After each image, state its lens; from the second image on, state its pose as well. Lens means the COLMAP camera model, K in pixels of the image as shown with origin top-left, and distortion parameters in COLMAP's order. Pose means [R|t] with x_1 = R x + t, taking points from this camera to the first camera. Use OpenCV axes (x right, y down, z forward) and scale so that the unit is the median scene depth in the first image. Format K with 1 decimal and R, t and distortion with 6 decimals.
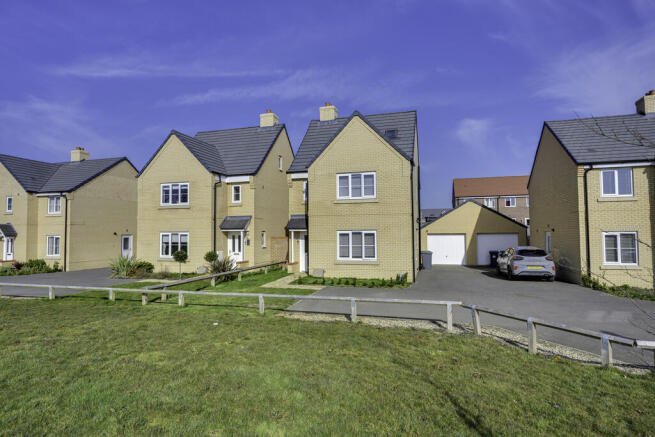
lens RADIAL K [[374.1, 0, 327.5], [0, 374.1, 218.5], [0, 0, 1]] dist [-0.000149, 0.000236]
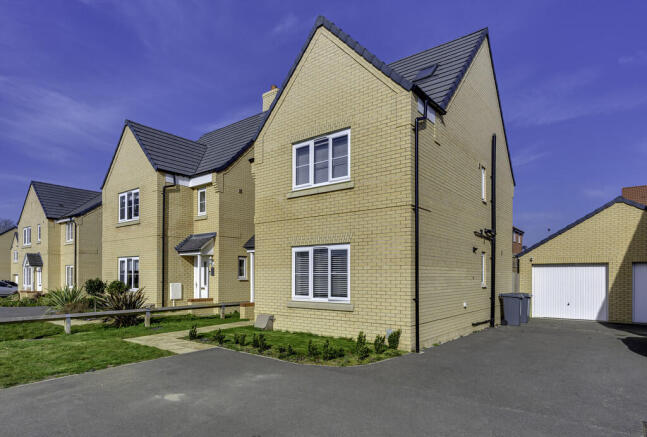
lens RADIAL K [[386.6, 0, 323.9], [0, 386.6, 269.8], [0, 0, 1]] dist [0.032885, -0.000559]
pose [[0.936532, 0.006053, -0.350529, 0.232180], [0.002094, 0.999737, 0.022856, 0.045256], [0.350575, -0.022139, 0.936273, 0.405993]]
